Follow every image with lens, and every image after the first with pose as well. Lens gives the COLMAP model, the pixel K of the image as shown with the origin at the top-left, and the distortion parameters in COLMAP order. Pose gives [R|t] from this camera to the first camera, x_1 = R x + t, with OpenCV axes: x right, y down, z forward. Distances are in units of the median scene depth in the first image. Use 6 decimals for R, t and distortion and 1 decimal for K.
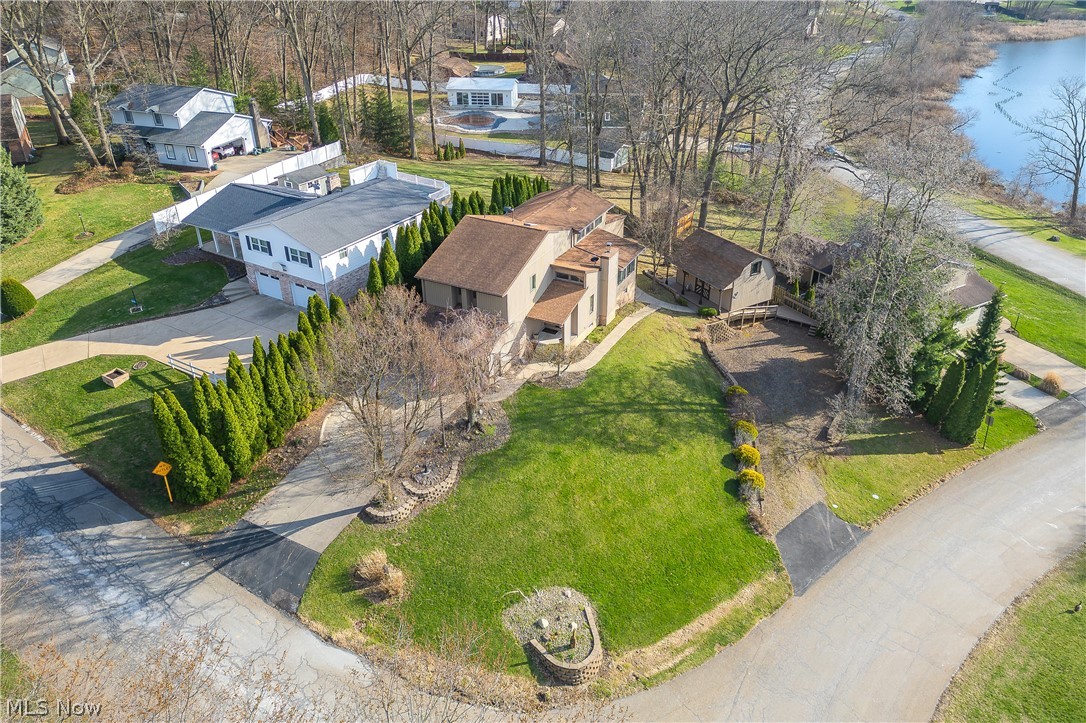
lens RADIAL K [[754.7, 0, 546.1], [0, 754.7, 320.5], [0, 0, 1]] dist [0.024544, -0.000628]
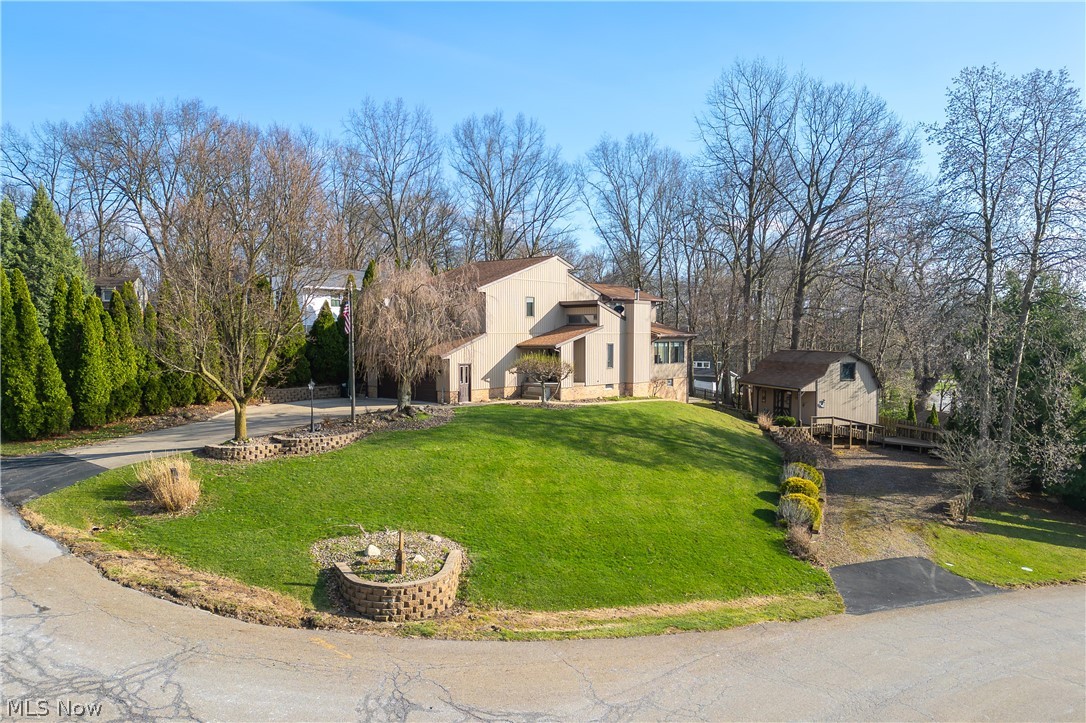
lens RADIAL K [[767.9, 0, 543.0], [0, 767.9, 361.5], [0, 0, 1]] dist [0.026070, -0.003253]
pose [[0.976979, 0.015491, -0.212773, 0.223650], [-0.102886, 0.907923, -0.406314, 0.436389], [0.186888, 0.418852, 0.888615, 0.376137]]
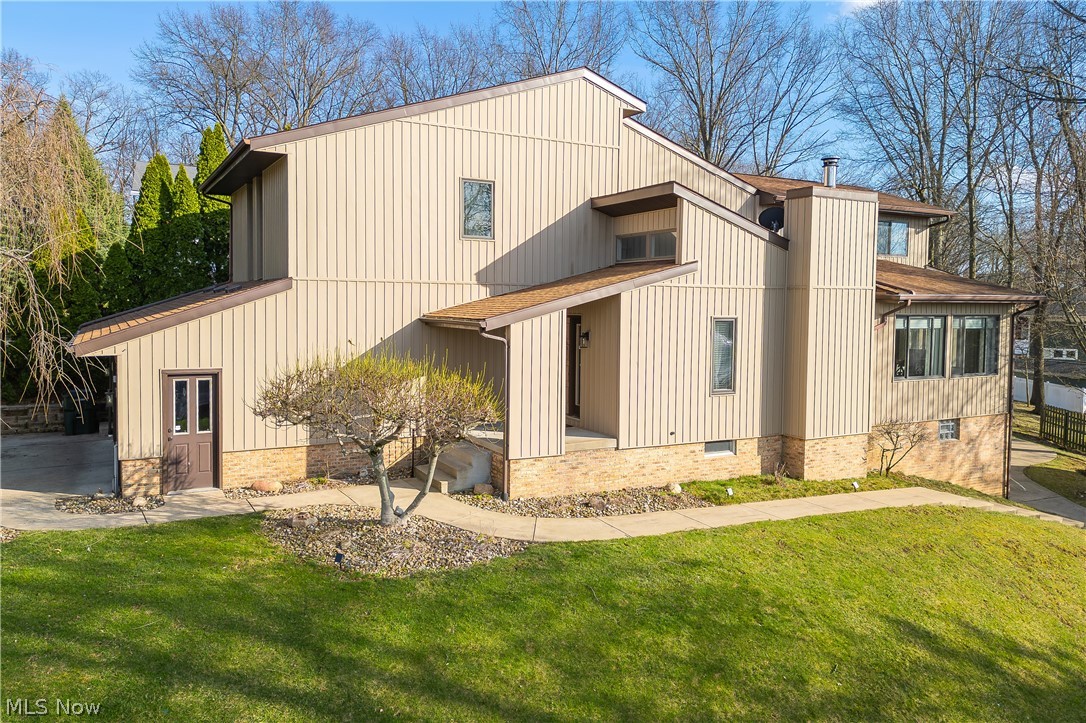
lens RADIAL K [[754.7, 0, 546.1], [0, 754.7, 320.5], [0, 0, 1]] dist [0.024544, -0.000628]
pose [[0.820527, 0.032486, -0.570684, 0.217690], [-0.273559, 0.898944, -0.342149, 0.103117], [0.501898, 0.436858, 0.746494, 1.051895]]
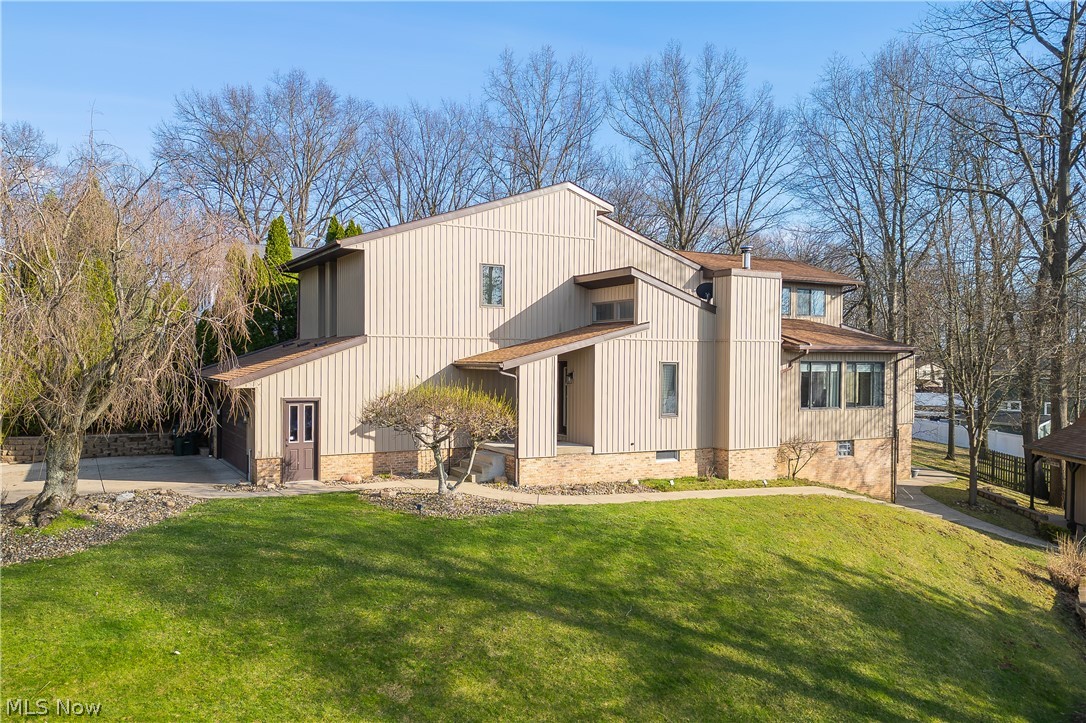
lens RADIAL K [[795.0, 0, 543.0], [0, 795.0, 361.5], [0, 0, 1]] dist [0.012854, -0.000371]
pose [[0.831719, 0.013849, -0.555025, 0.304477], [-0.261886, 0.891272, -0.370203, 0.172178], [0.489551, 0.453258, 0.744914, 0.928376]]
